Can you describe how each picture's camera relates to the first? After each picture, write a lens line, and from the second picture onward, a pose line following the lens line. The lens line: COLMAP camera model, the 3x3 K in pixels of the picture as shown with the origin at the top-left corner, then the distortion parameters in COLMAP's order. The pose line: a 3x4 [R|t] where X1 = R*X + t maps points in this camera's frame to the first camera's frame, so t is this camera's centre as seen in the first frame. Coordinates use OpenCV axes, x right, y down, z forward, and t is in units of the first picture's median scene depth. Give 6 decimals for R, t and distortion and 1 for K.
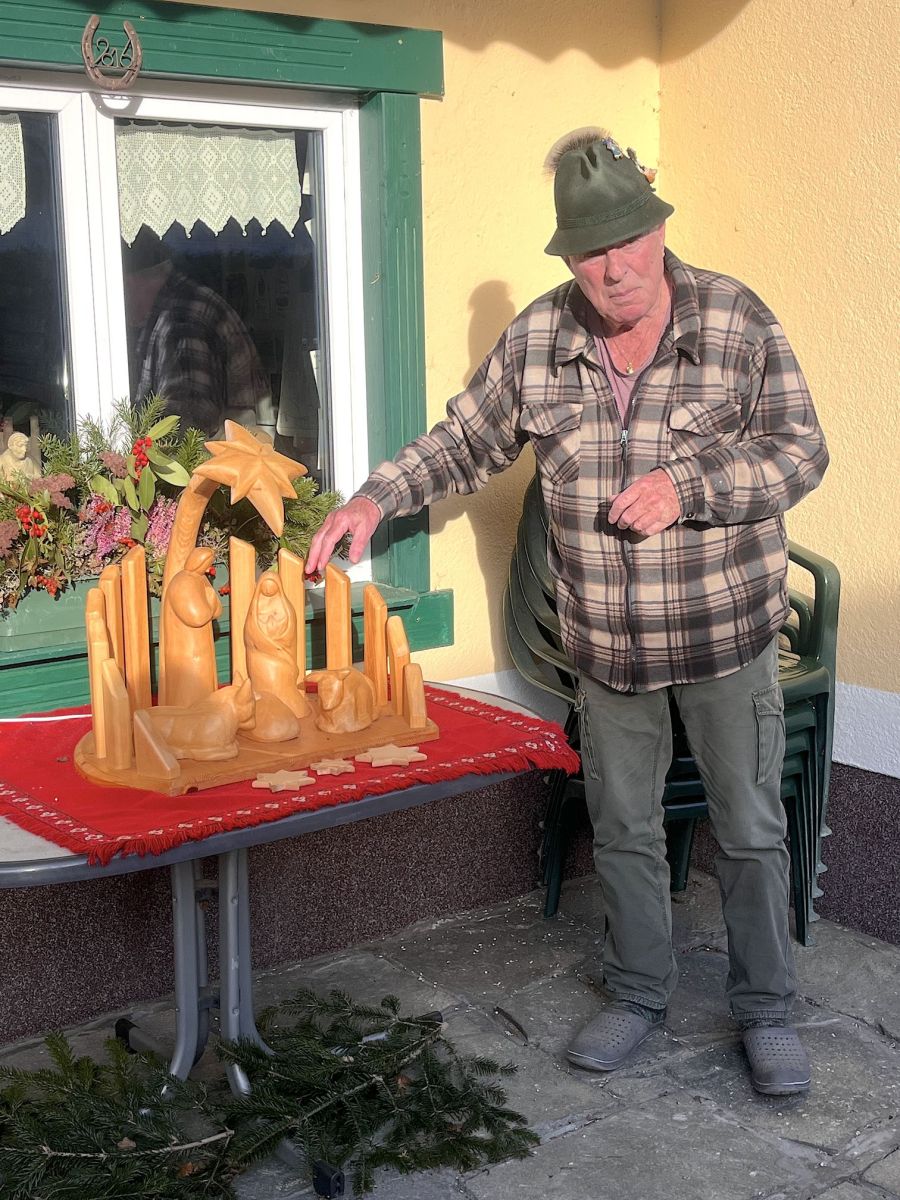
lens RADIAL K [[1547.6, 0, 450.0], [0, 1547.6, 600.0], [0, 0, 1]] dist [0.002489, 0.000423]
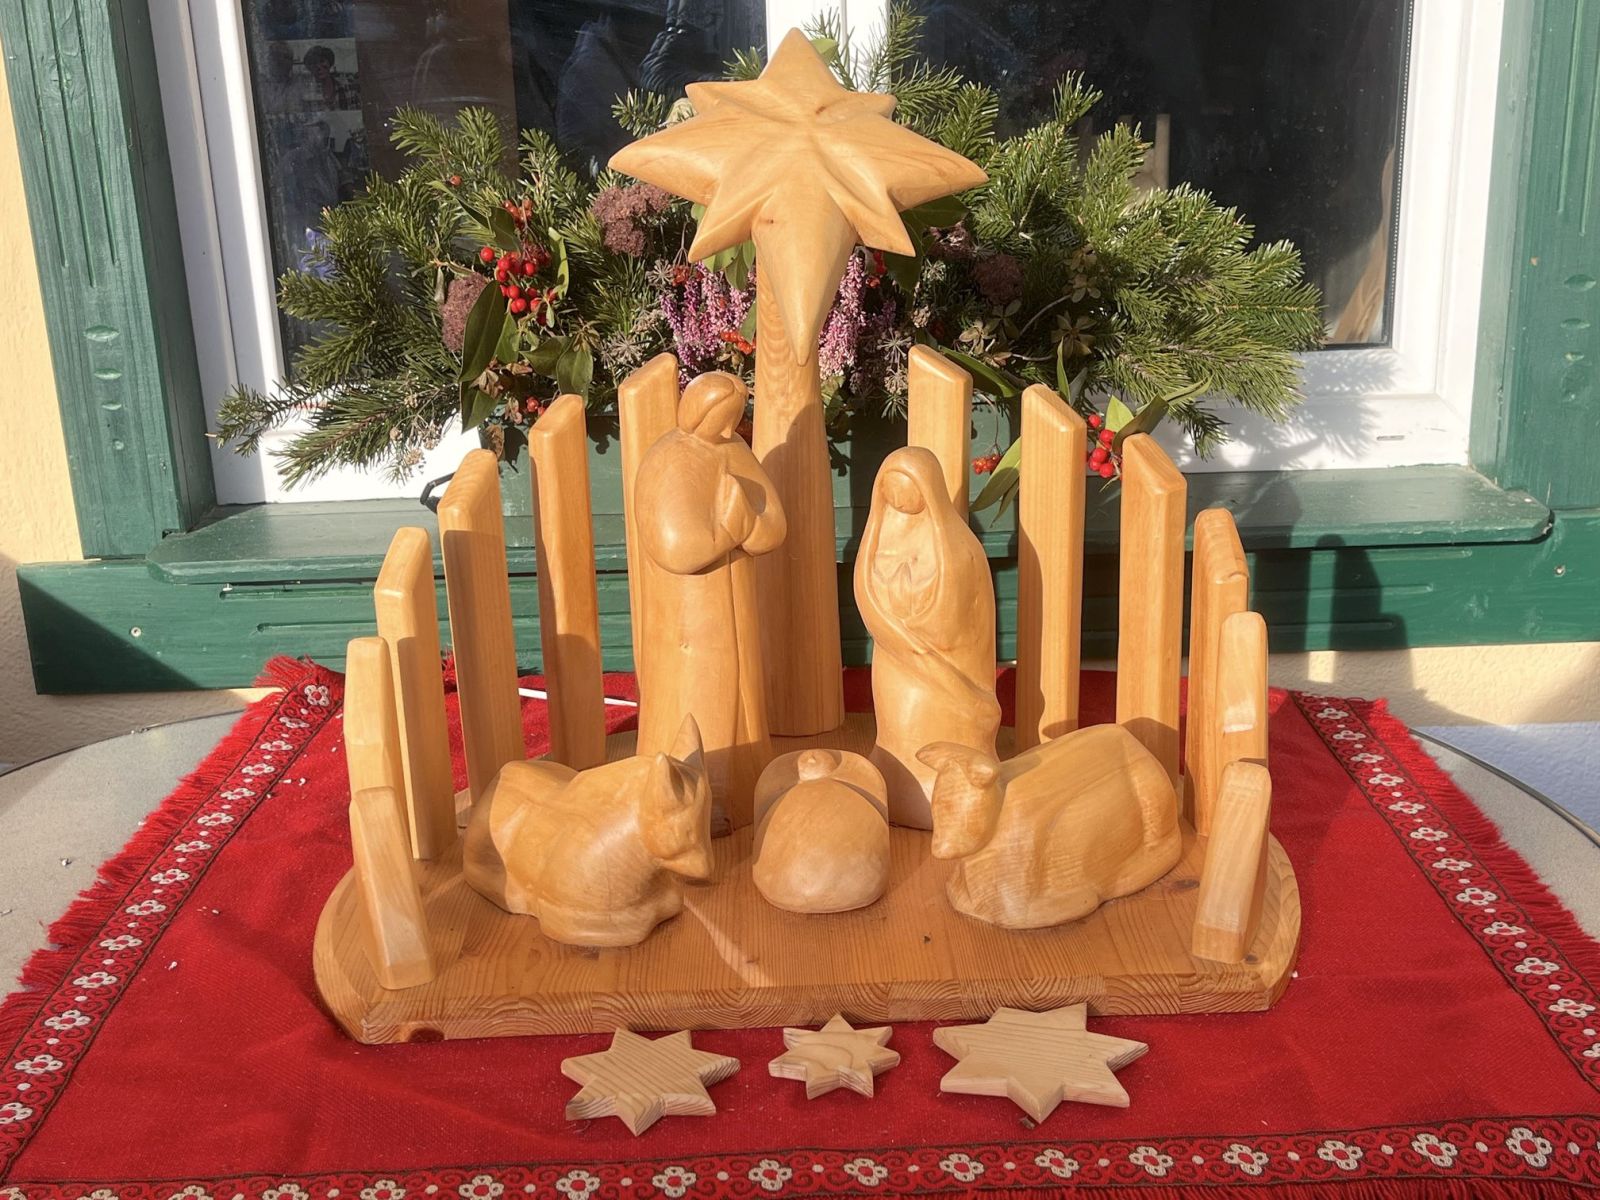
lens RADIAL K [[1742.0, 0, 800.0], [0, 1742.0, 600.0], [0, 0, 1]] dist [0.051031, -0.006736]
pose [[0.805658, 0.162524, -0.569650, 0.118230], [-0.088027, 0.983797, 0.156185, -0.049414], [0.585804, -0.075687, 0.806911, 0.674861]]
